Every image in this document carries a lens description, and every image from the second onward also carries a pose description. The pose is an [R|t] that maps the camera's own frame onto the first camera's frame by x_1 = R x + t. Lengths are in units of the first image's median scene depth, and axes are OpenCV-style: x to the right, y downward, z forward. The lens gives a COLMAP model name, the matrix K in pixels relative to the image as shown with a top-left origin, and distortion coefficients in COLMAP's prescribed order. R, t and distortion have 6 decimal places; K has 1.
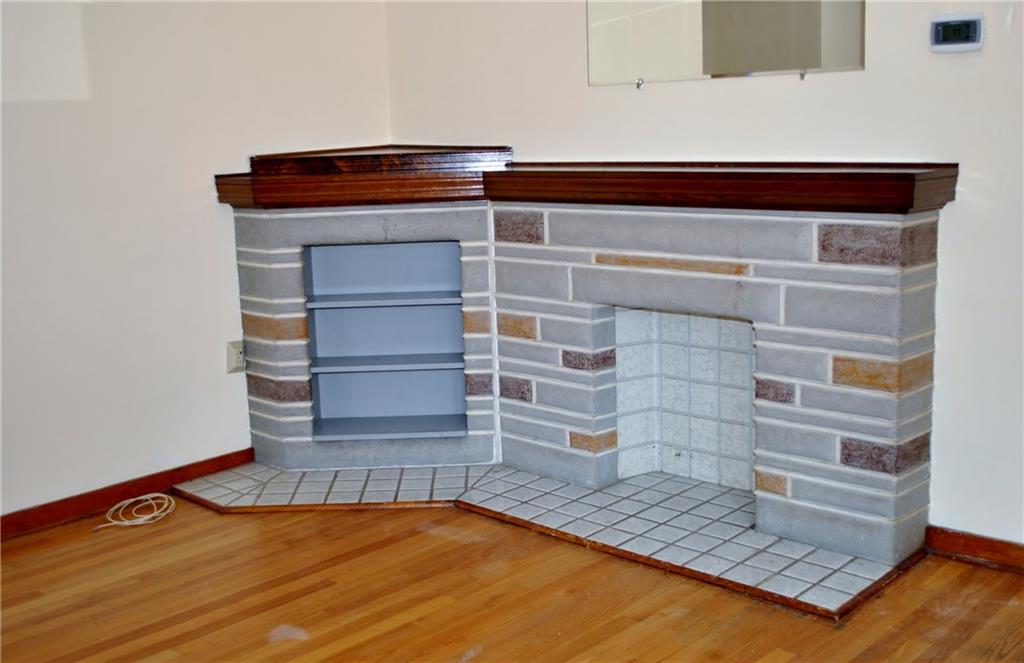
lens RADIAL K [[1134.8, 0, 512.0], [0, 1134.8, 331.5], [0, 0, 1]] dist [-0.060958, 0.002398]
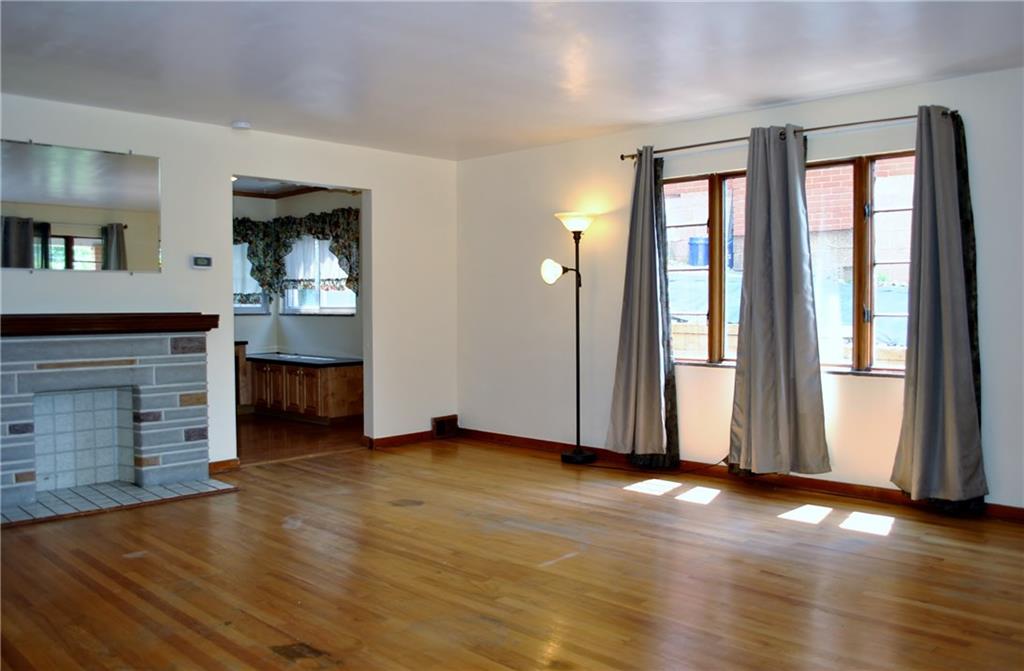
lens RADIAL K [[827.6, 0, 512.0], [0, 827.6, 335.5], [0, 0, 1]] dist [-0.079653, 0.006003]
pose [[0.007241, -0.003347, 0.999968, -1.123096], [0.180603, 0.983554, 0.001985, 0.018396], [-0.983529, 0.180583, 0.007726, 0.240764]]
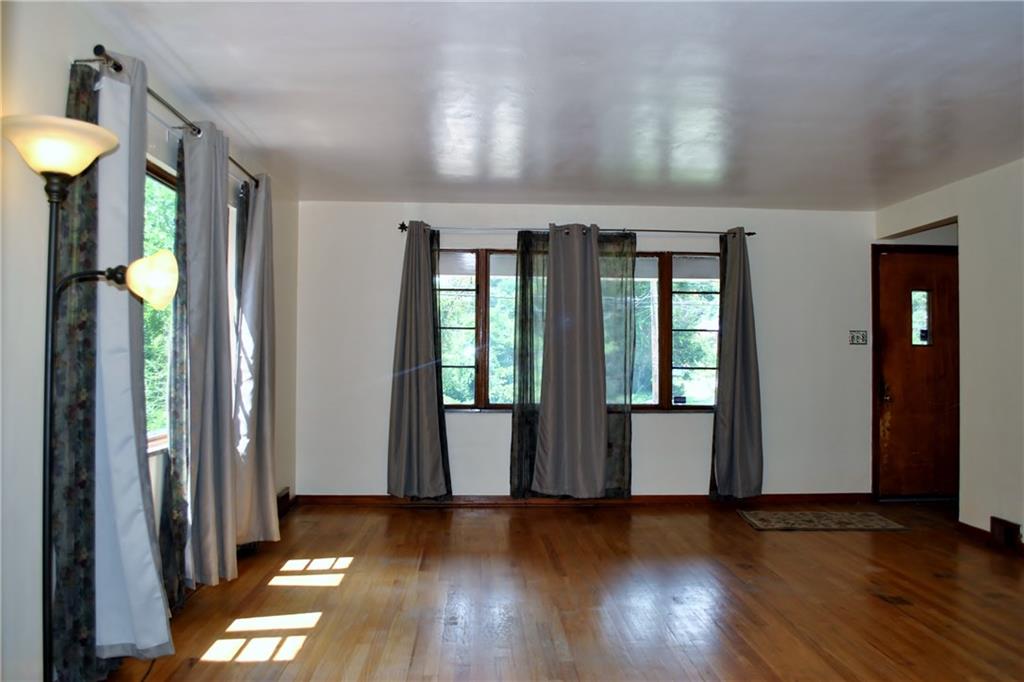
lens RADIAL K [[812.5, 0, 512.0], [0, 812.5, 341.0], [0, 0, 1]] dist [-0.079355, 0.004981]
pose [[-0.699250, 0.011404, -0.714787, 0.625636], [-0.107511, 0.986823, 0.120918, -0.136343], [0.706747, 0.161399, -0.688810, 0.770293]]
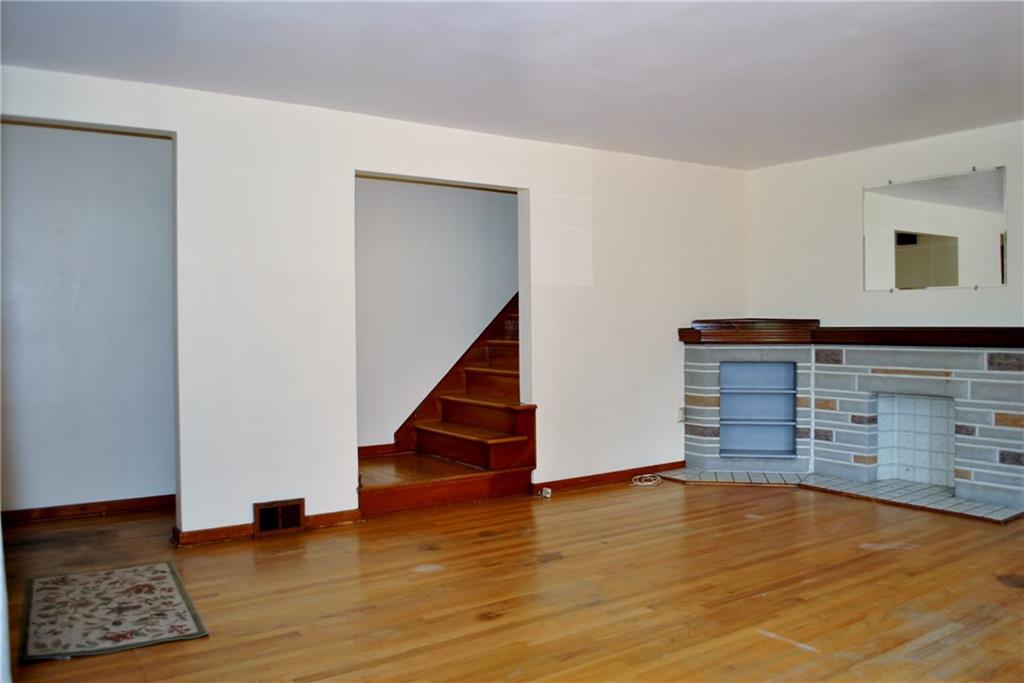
lens RADIAL K [[812.5, 0, 512.0], [0, 812.5, 341.5], [0, 0, 1]] dist [-0.079355, 0.004981]
pose [[0.977243, 0.030481, -0.209920, -0.260506], [-0.062373, 0.987164, -0.147028, 0.138476], [0.202744, 0.156776, 0.966600, -0.574230]]
